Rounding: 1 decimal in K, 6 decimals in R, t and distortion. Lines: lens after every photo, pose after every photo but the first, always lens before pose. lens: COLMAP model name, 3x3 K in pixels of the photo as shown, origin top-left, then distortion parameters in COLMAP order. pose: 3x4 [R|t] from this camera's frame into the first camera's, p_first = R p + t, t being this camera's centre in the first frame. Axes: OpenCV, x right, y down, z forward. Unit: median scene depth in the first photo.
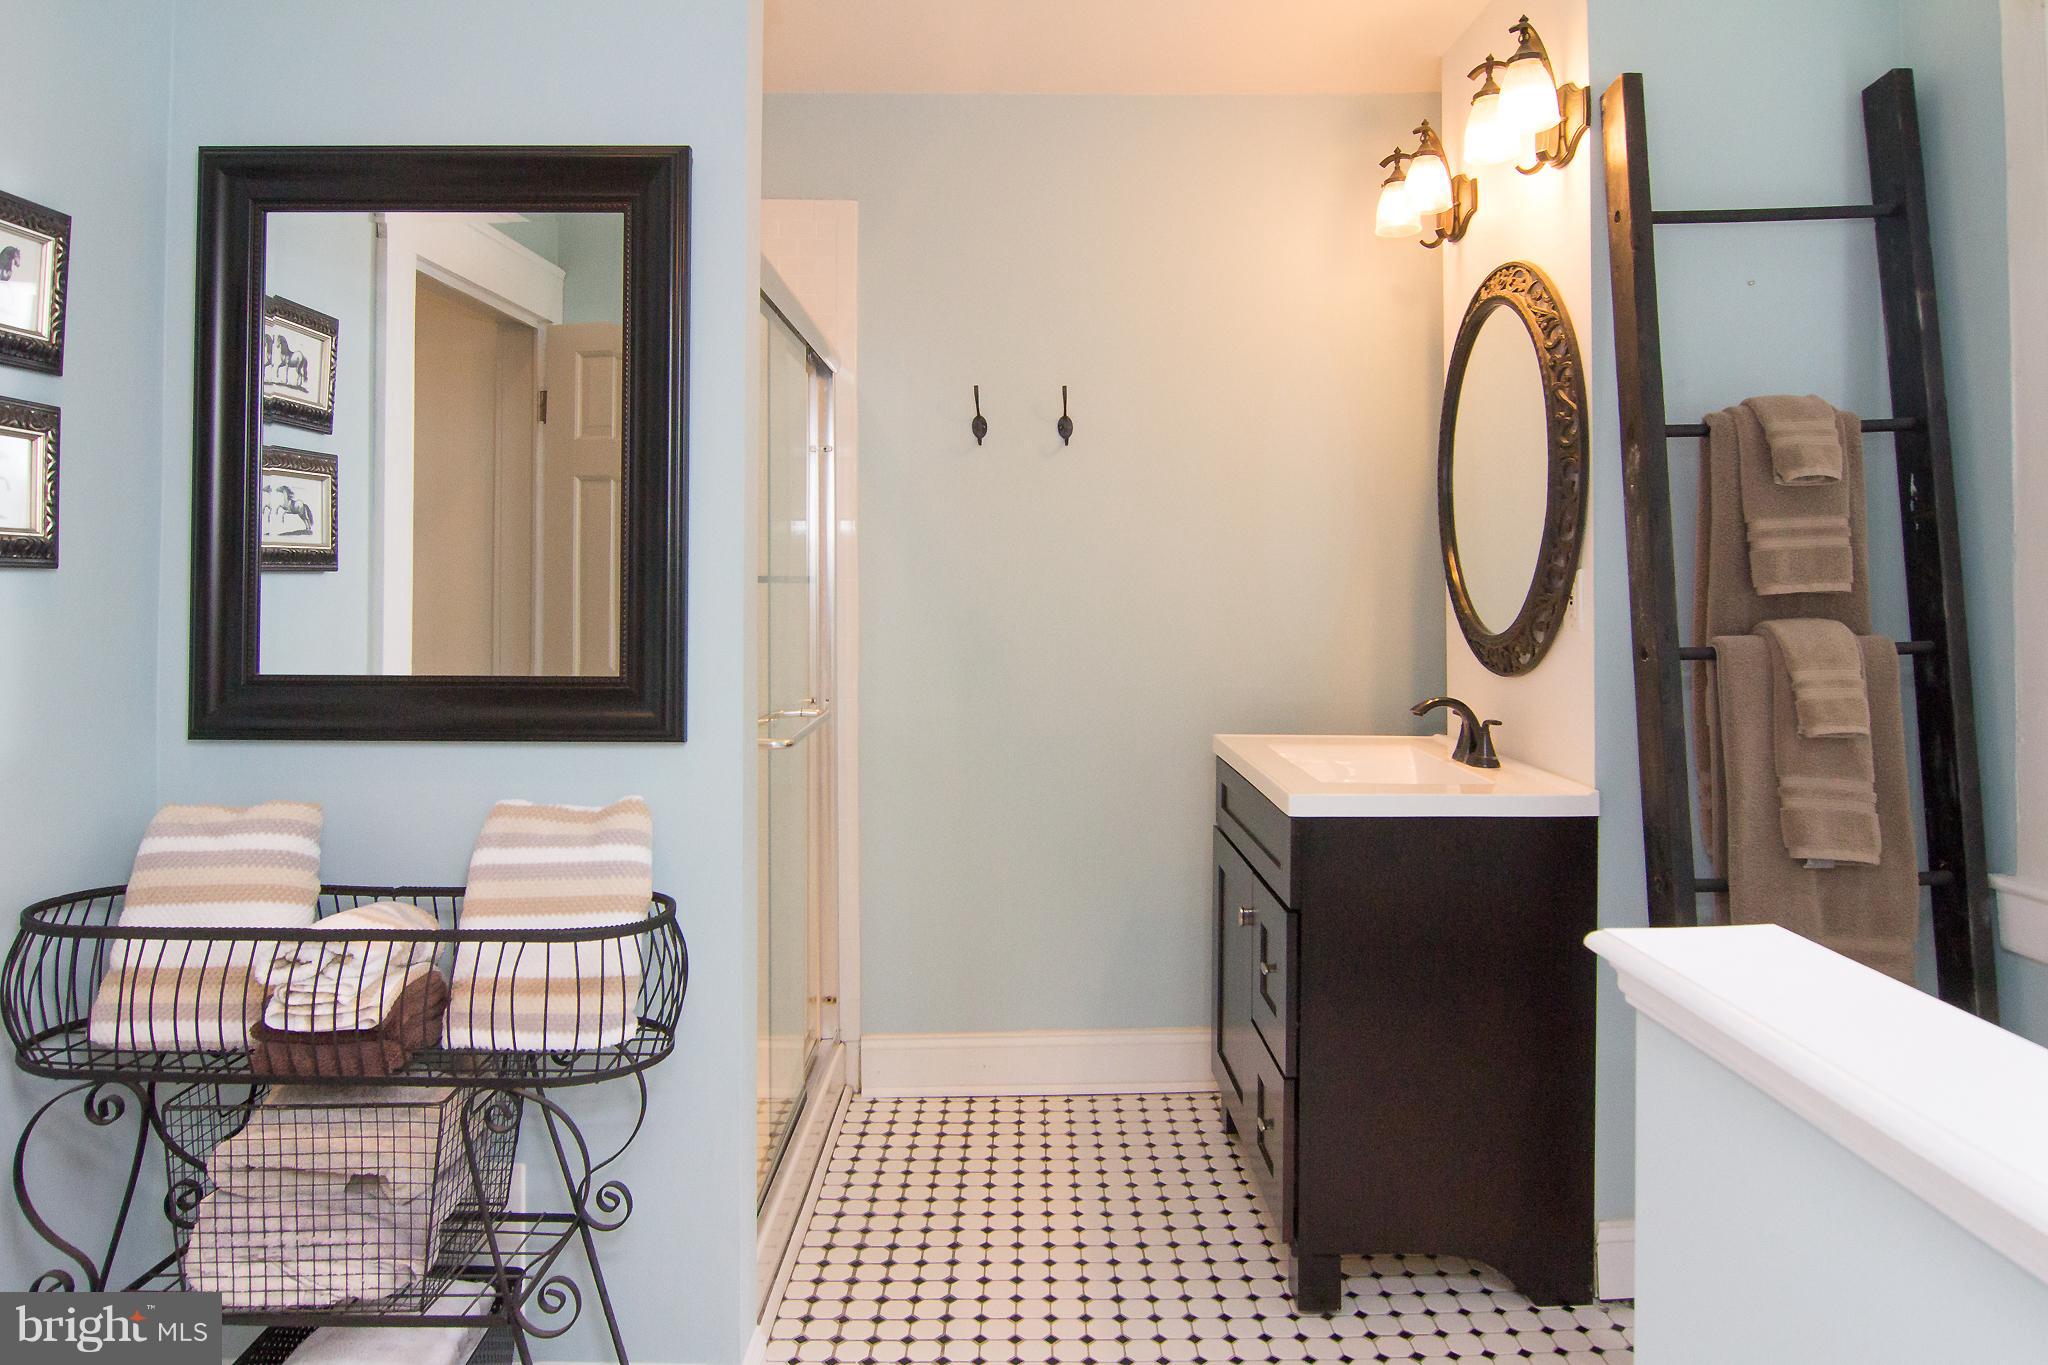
lens RADIAL K [[1239.5, 0, 1022.5], [0, 1239.5, 563.8], [0, 0, 1]] dist [0.002488, -0.000323]
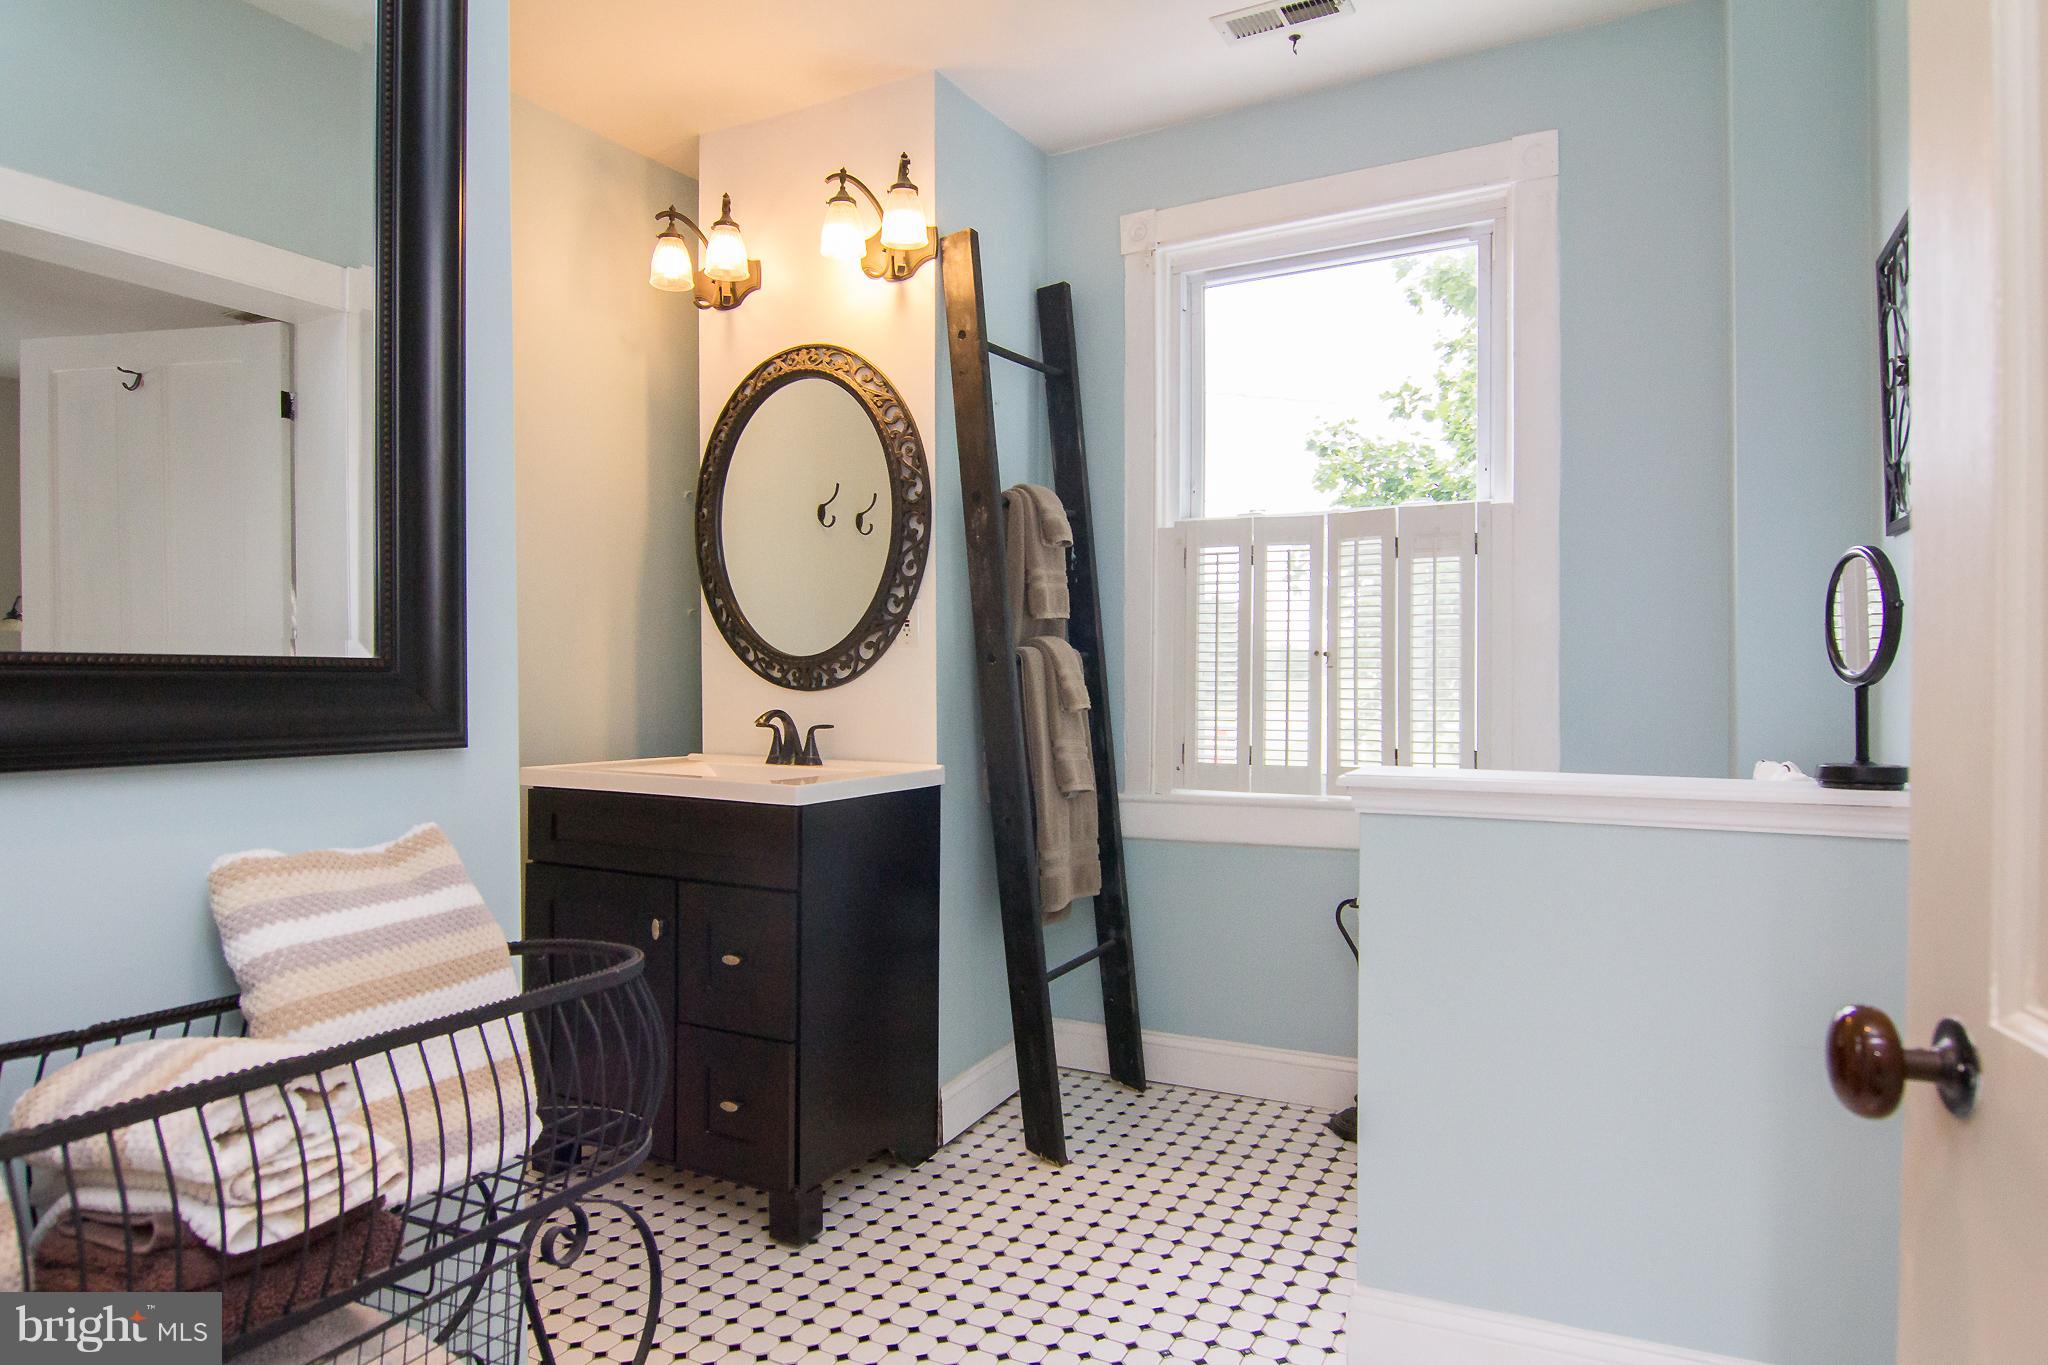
lens RADIAL K [[1201.6, 0, 1024.0], [0, 1201.6, 682.5], [0, 0, 1]] dist [0.000782, -0.001421]
pose [[0.485425, -0.005746, 0.874260, -0.608326], [-0.013217, 0.999816, 0.013910, 0.074776], [-0.874179, -0.018307, 0.485259, 0.300342]]
